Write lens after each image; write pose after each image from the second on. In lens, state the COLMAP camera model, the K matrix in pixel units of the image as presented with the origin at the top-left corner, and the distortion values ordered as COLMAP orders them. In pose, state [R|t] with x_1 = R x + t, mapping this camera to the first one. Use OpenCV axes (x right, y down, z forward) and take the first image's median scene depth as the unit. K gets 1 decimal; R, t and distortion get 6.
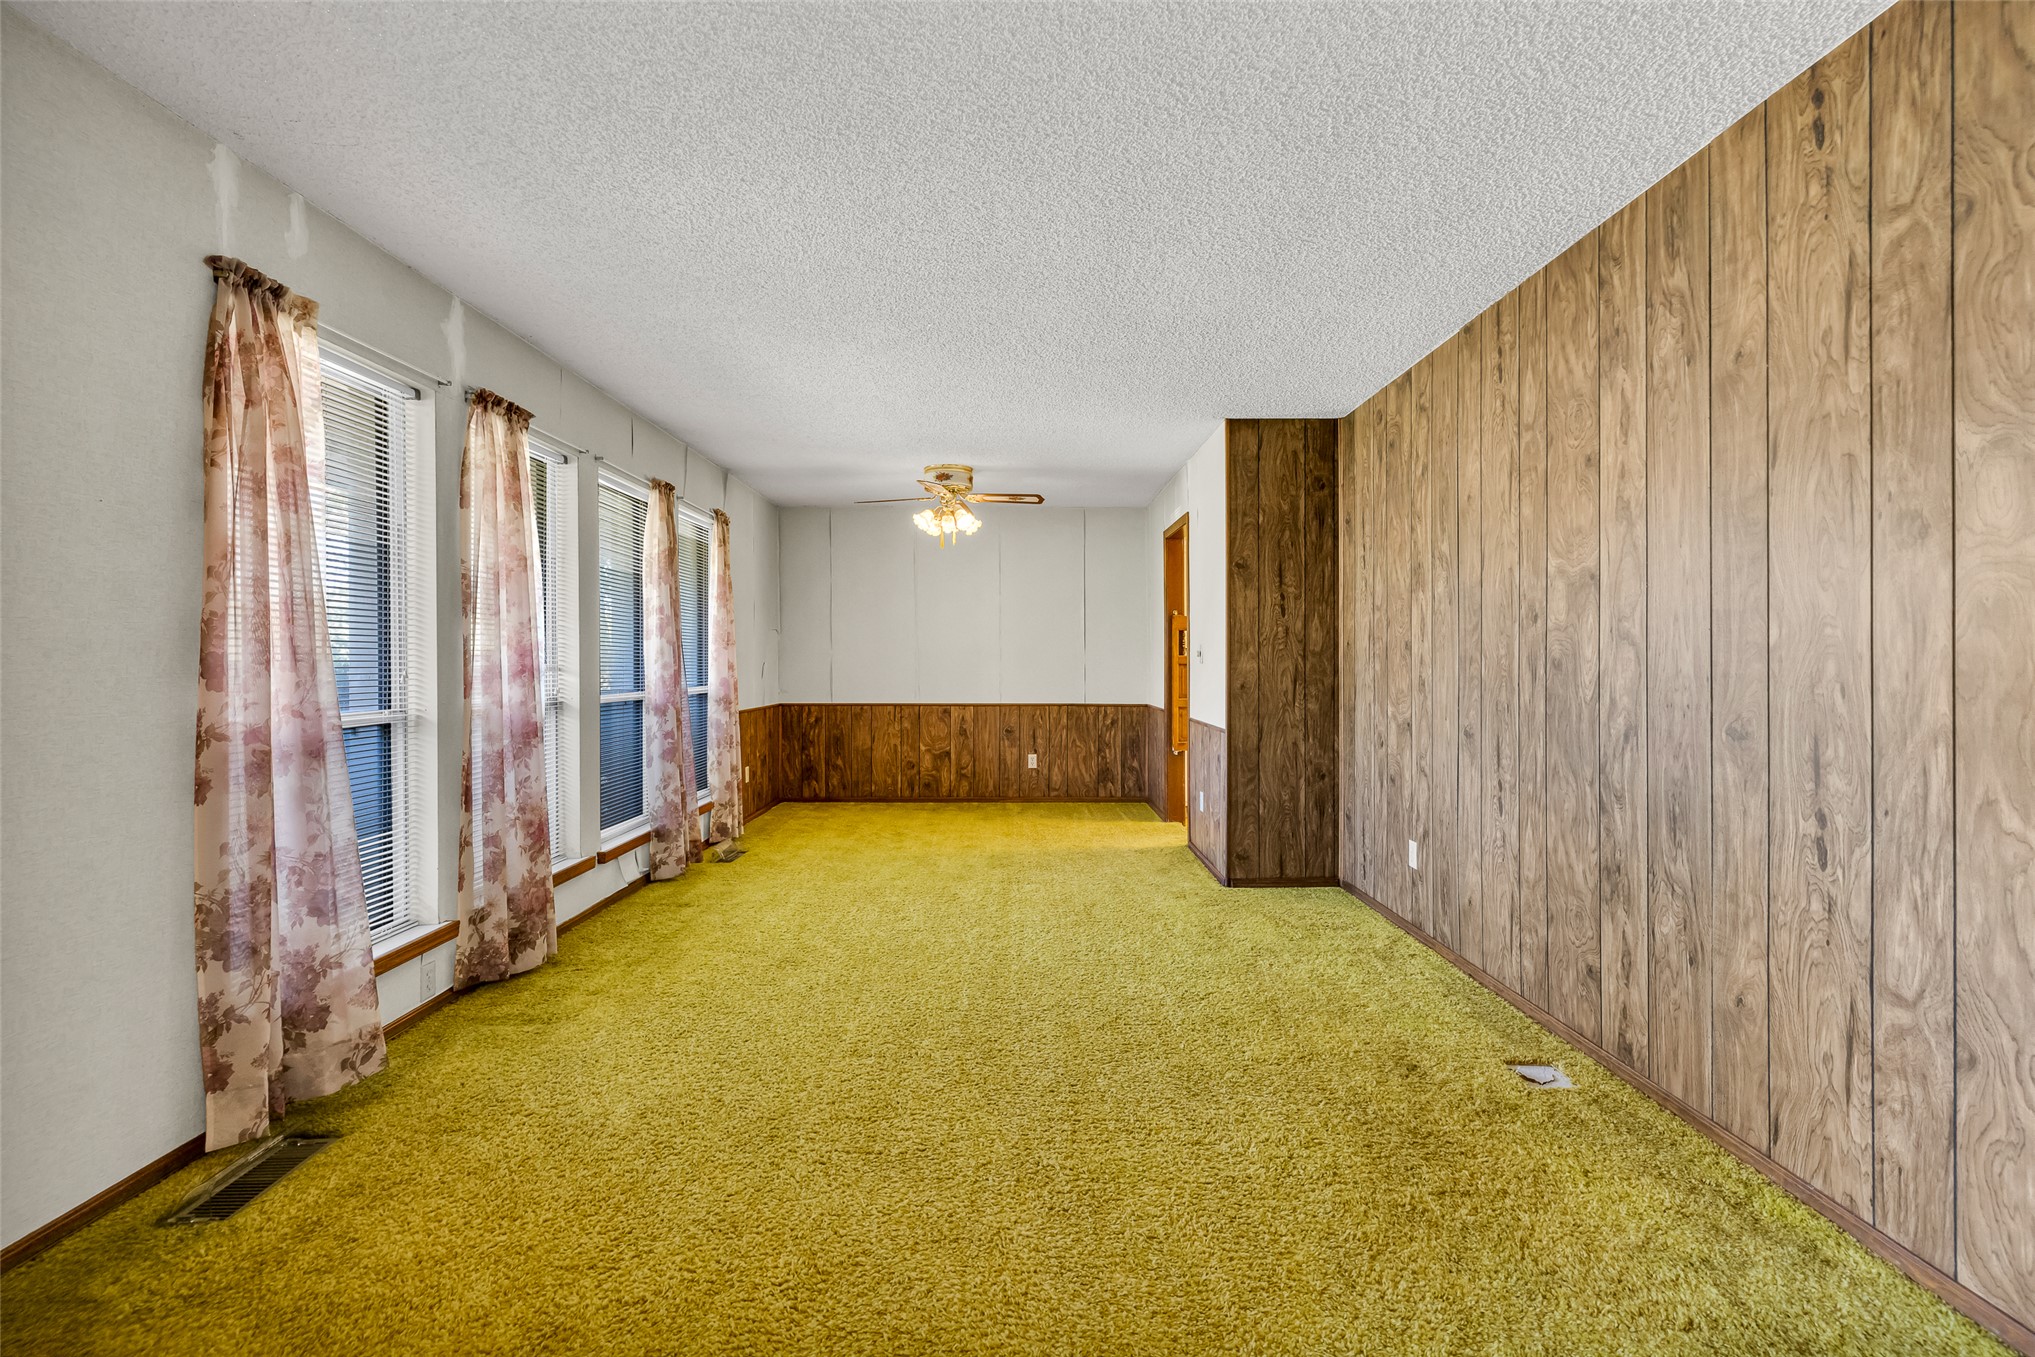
lens RADIAL K [[875.4, 0, 998.3], [0, 875.4, 667.2], [0, 0, 1]] dist [-0.005479, -0.000679]
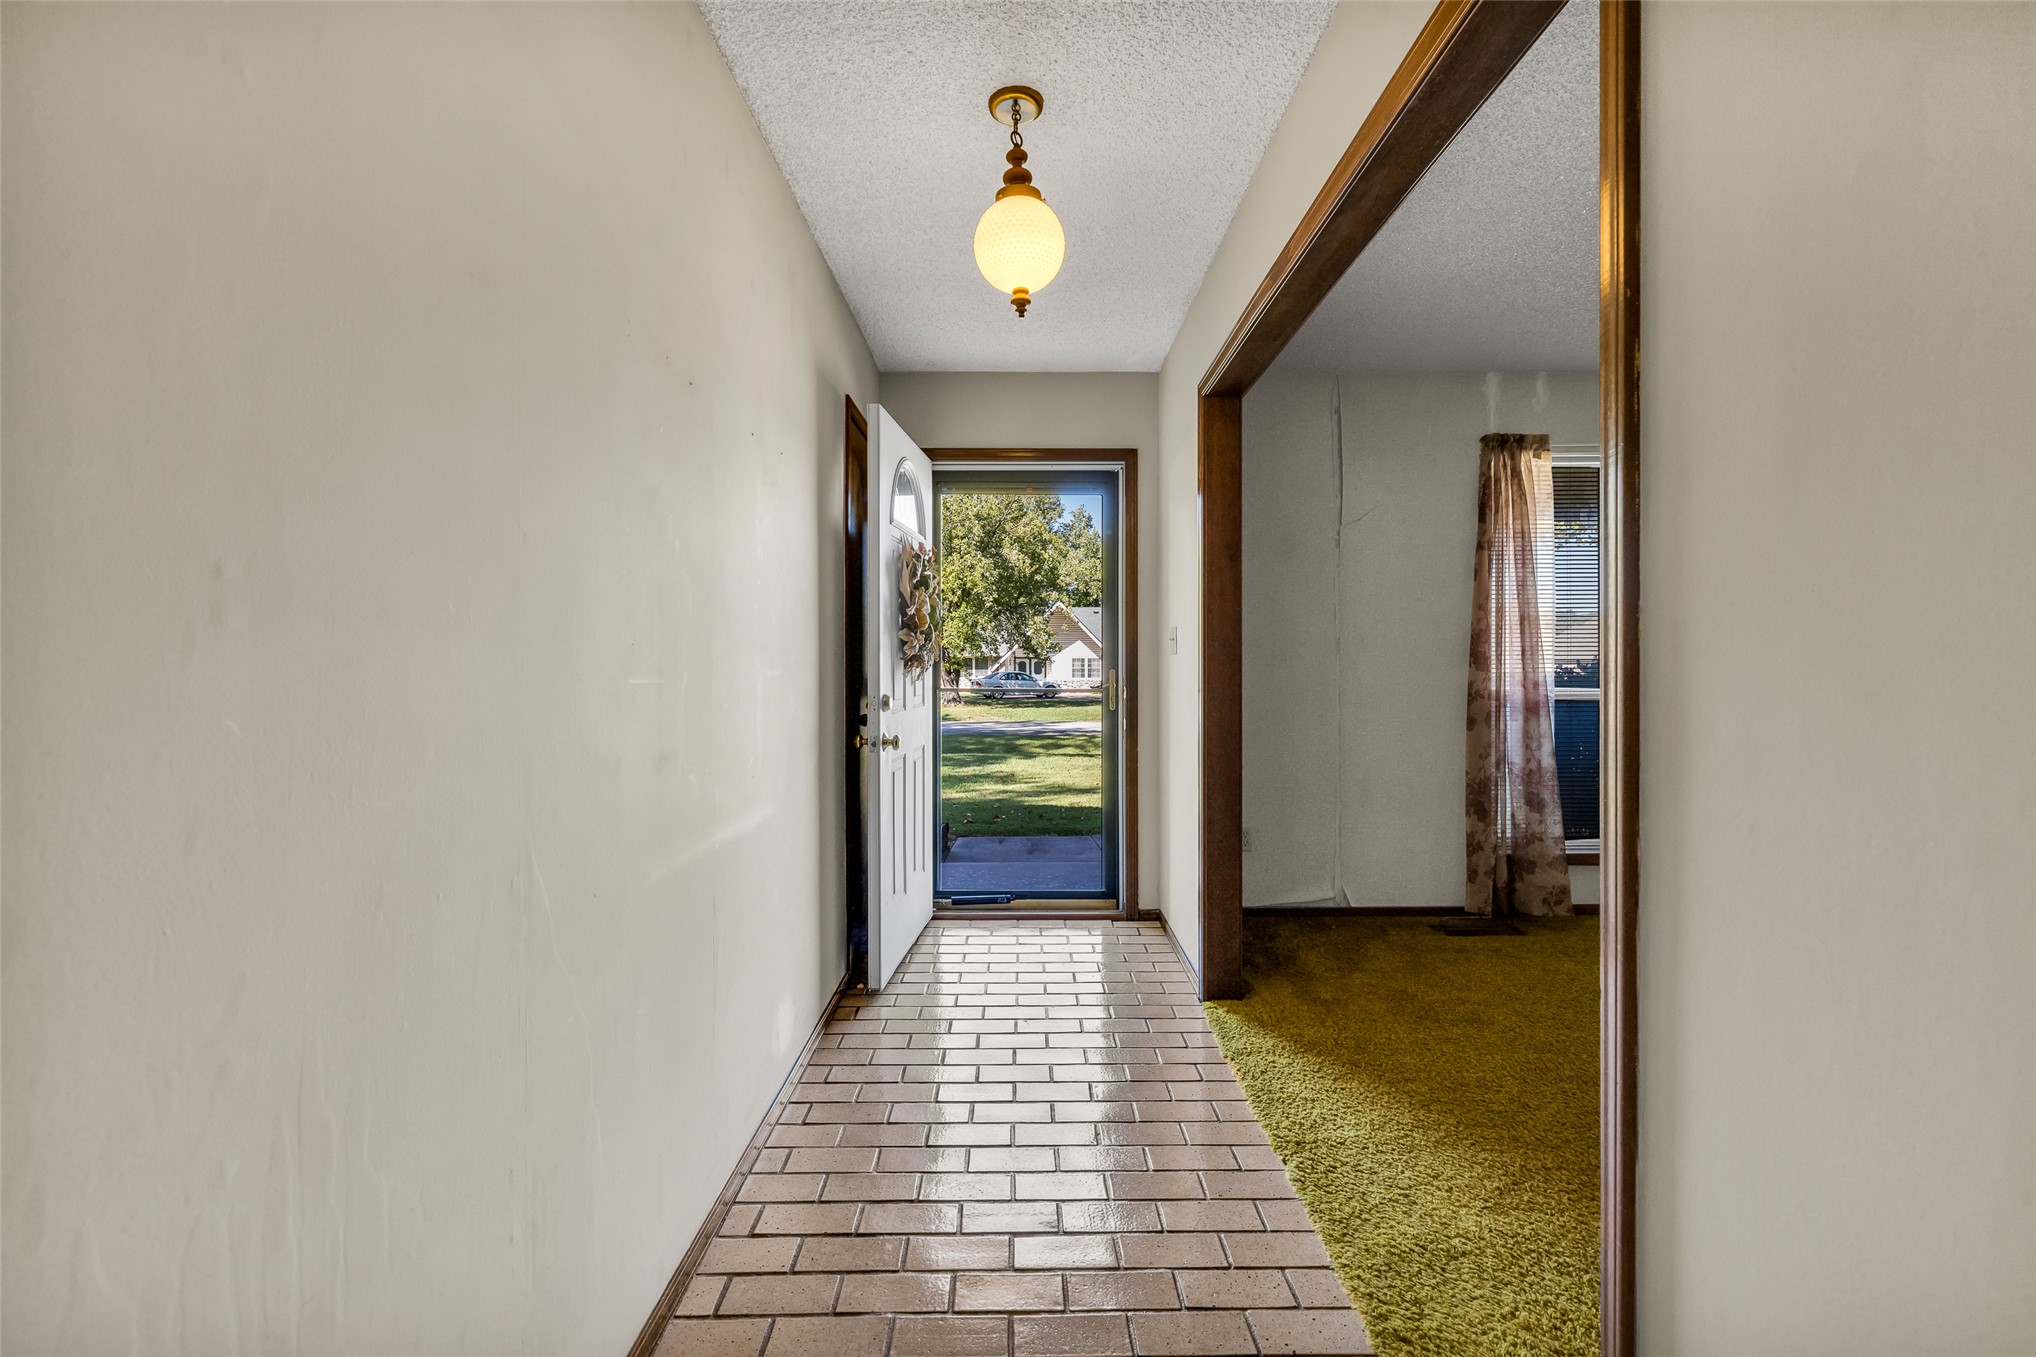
lens RADIAL K [[857.7, 0, 1024.3], [0, 857.7, 672.2], [0, 0, 1]] dist [-0.001029, -0.000500]
pose [[-0.013458, 0.022365, -0.999659, 0.922109], [-0.000471, 0.999750, 0.022373, -0.010915], [0.999909, 0.000772, -0.013444, 0.047035]]
